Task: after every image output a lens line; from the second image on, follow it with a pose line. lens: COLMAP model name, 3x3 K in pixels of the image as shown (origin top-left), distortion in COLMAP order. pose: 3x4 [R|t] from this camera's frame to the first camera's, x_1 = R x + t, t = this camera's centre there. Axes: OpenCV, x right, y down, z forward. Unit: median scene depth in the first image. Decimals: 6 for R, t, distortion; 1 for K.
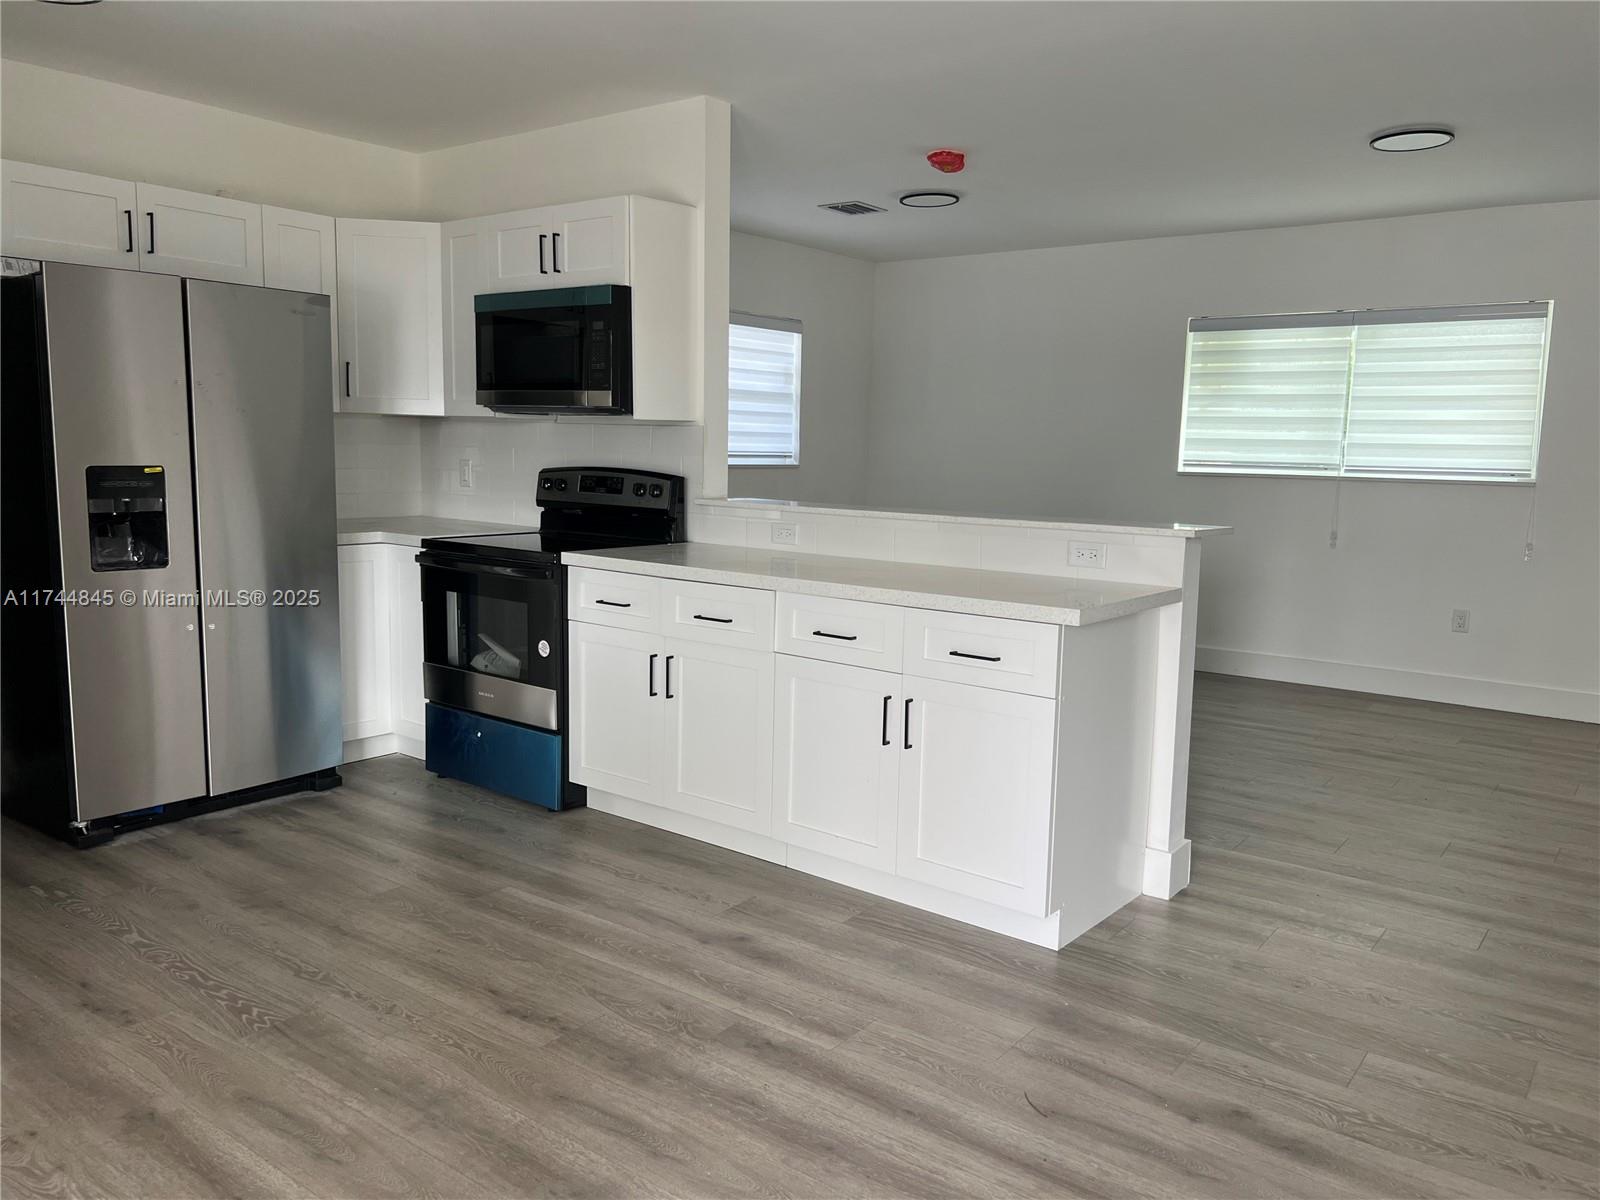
lens RADIAL K [[1210.4, 0, 800.0], [0, 1210.4, 600.0], [0, 0, 1]] dist [0.015859, 0.002325]
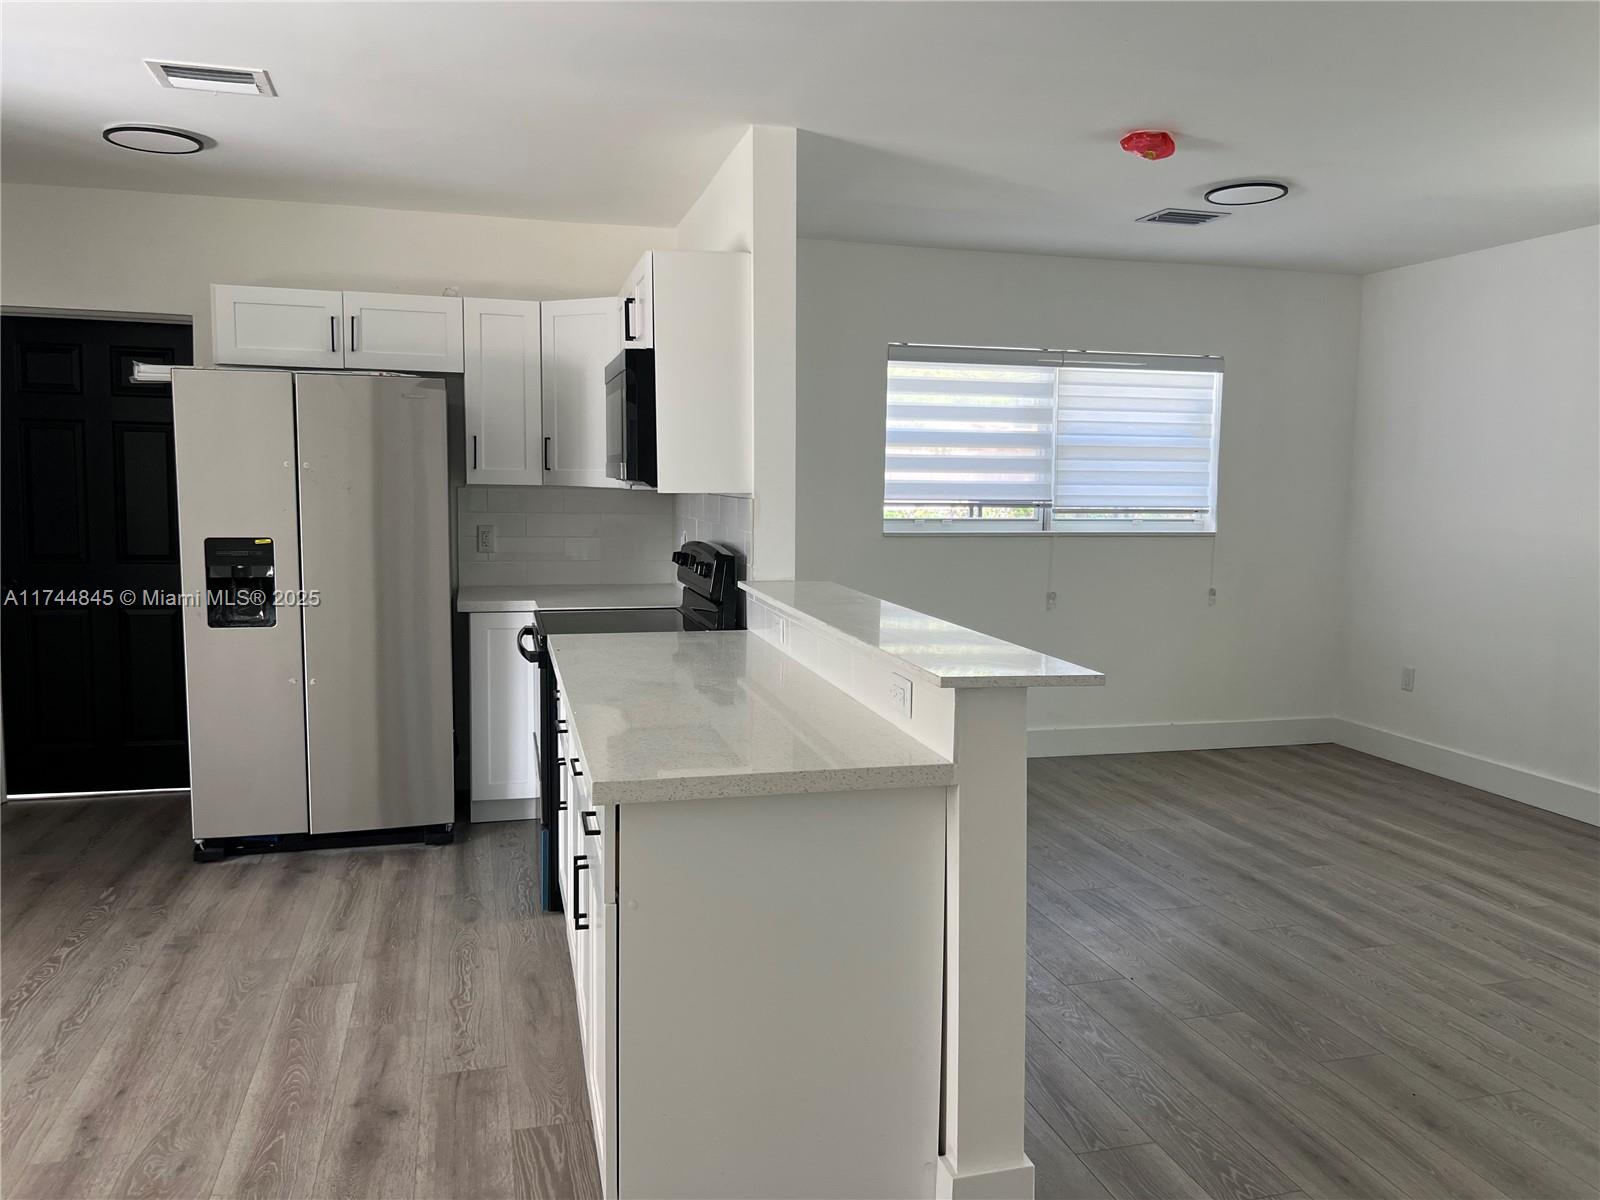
lens RADIAL K [[1211.7, 0, 811.2], [0, 1211.7, 596.4], [0, 0, 1]] dist [0.040360, -0.044772]
pose [[0.798583, 0.048977, -0.599889, 0.518118], [-0.074979, 0.997015, -0.018413, -0.066337], [0.597196, 0.059684, 0.799871, 0.356740]]
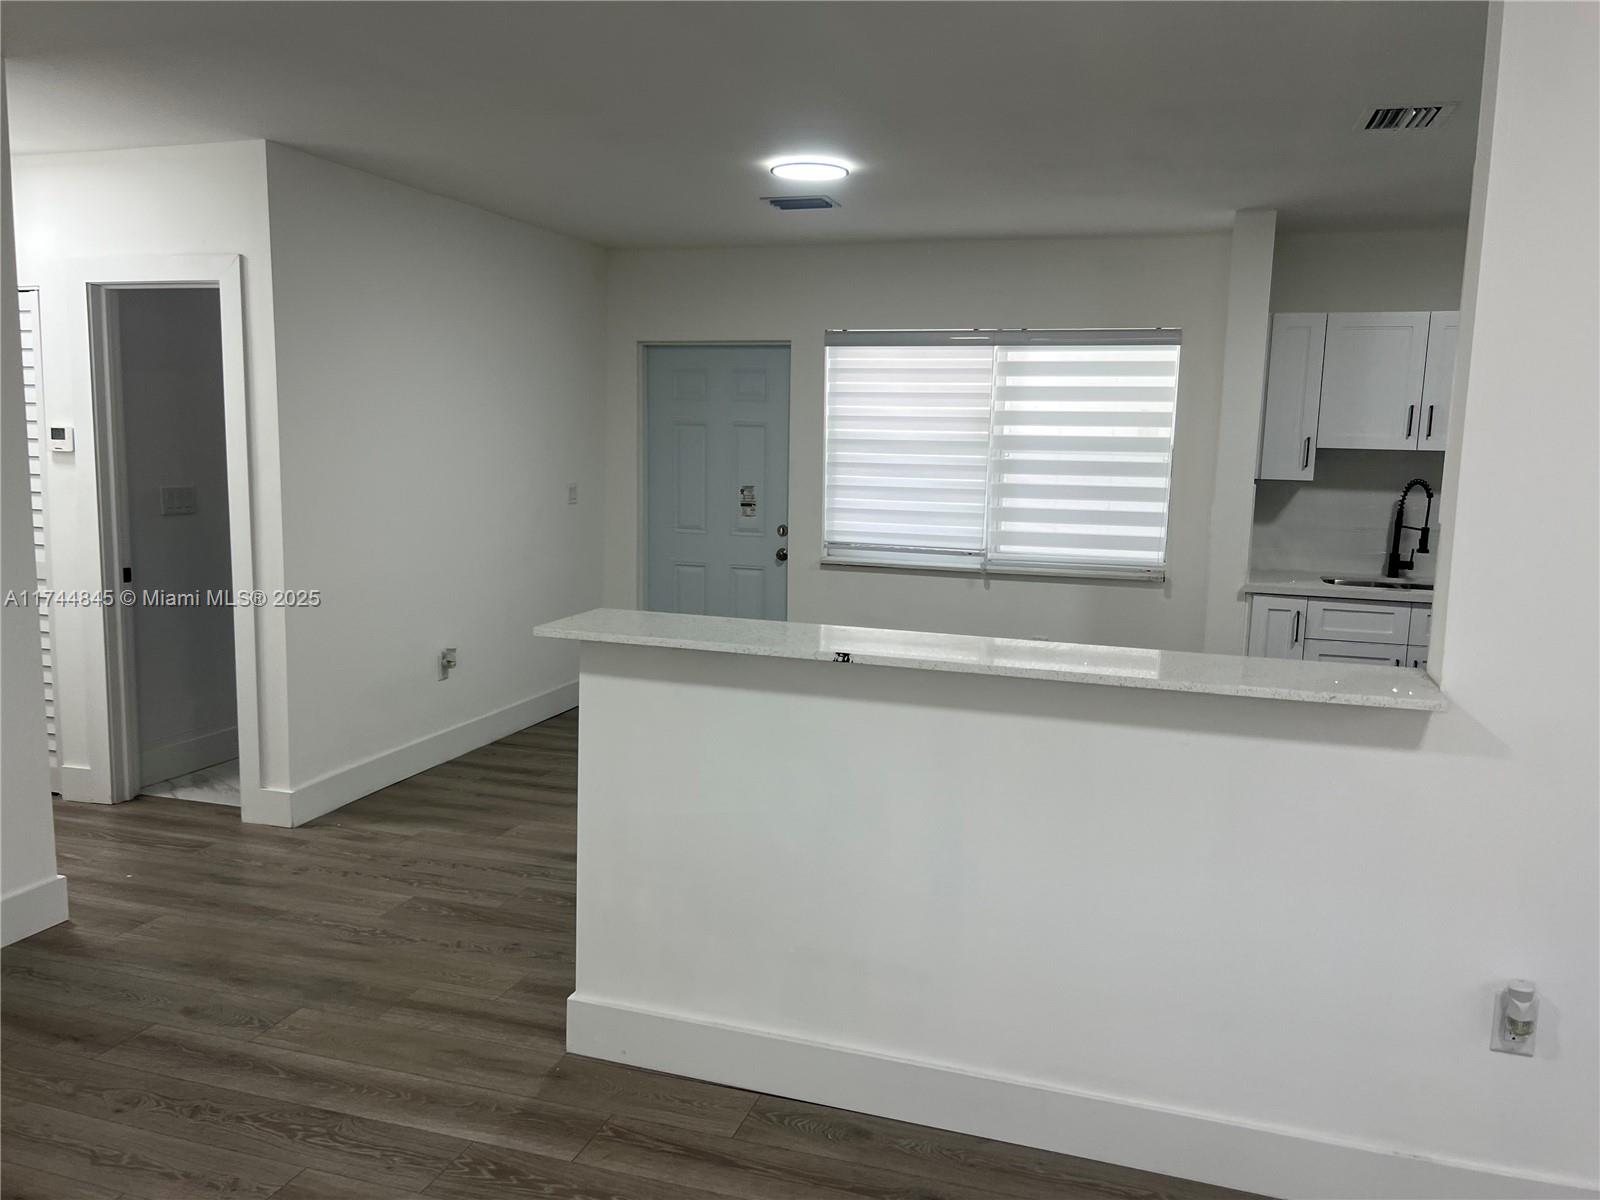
lens RADIAL K [[1215.0, 0, 807.0], [0, 1215.0, 601.5], [0, 0, 1]] dist [0.056175, -0.056435]
pose [[-0.941087, 0.003259, -0.338149, 0.390217], [-0.086368, 0.964474, 0.249662, -0.244766], [0.326949, 0.264159, -0.907372, 1.513877]]
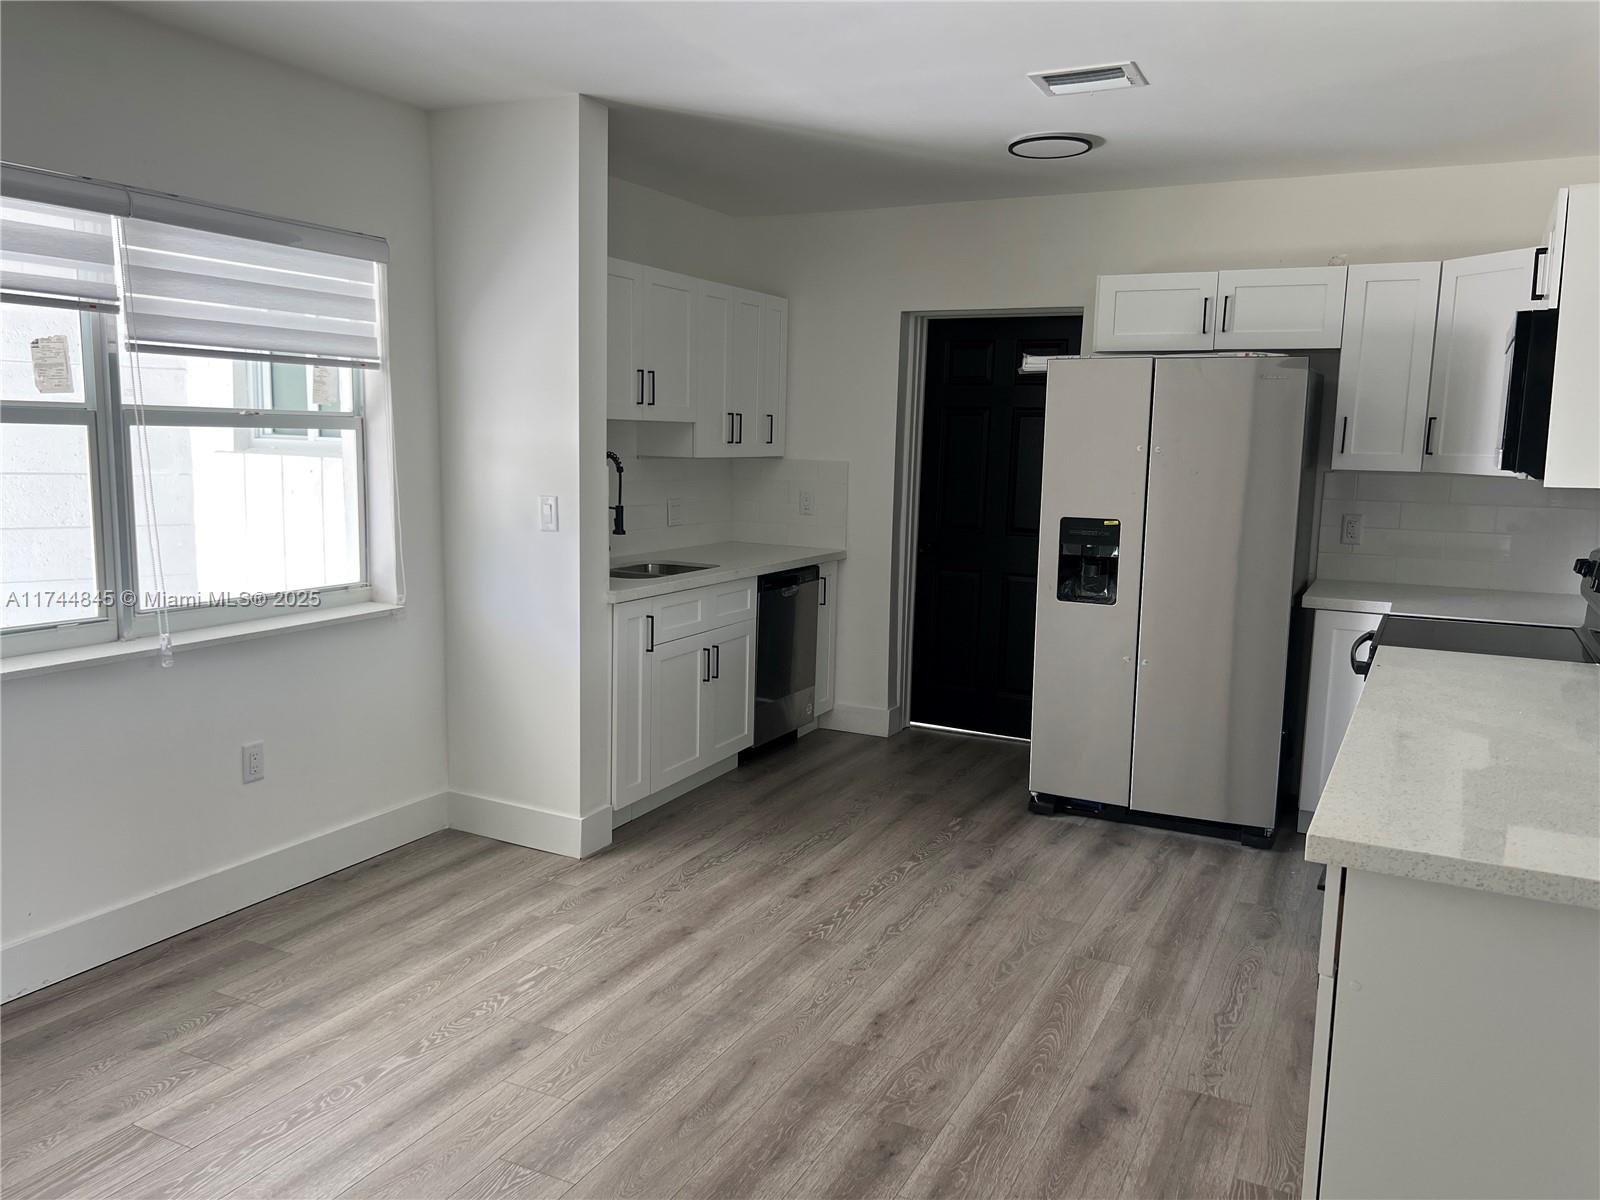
lens RADIAL K [[1215.0, 0, 807.0], [0, 1215.0, 601.5], [0, 0, 1]] dist [0.056175, -0.056435]
pose [[0.188291, 0.117191, -0.975096, 0.533269], [-0.145211, 0.985265, 0.090373, -0.086679], [0.971319, 0.124578, 0.202534, 0.433209]]
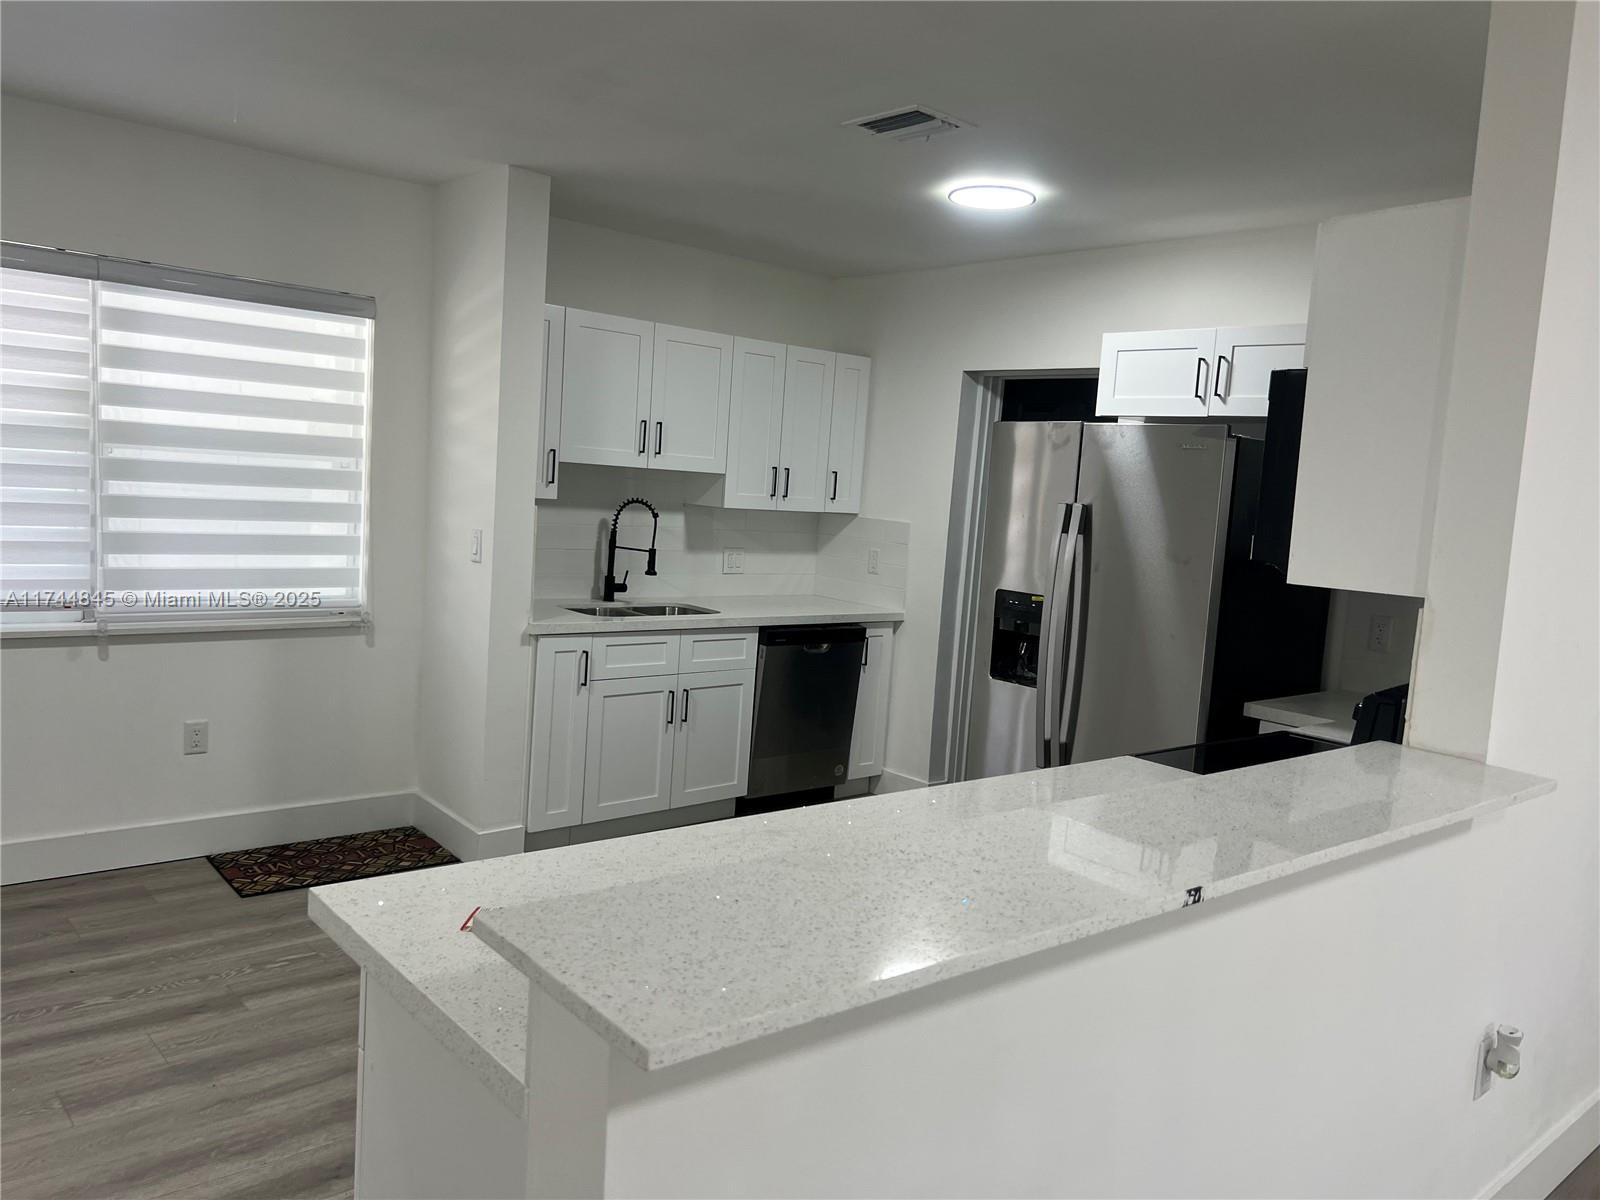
lens RADIAL K [[1208.2, 0, 852.5], [0, 1208.2, 604.2], [0, 0, 1]] dist [0.012959, -0.040132]
pose [[-0.170670, 0.066243, -0.983099, 0.511550], [-0.202181, 0.974153, 0.100740, -0.161043], [0.964362, 0.215957, -0.152866, 0.913143]]
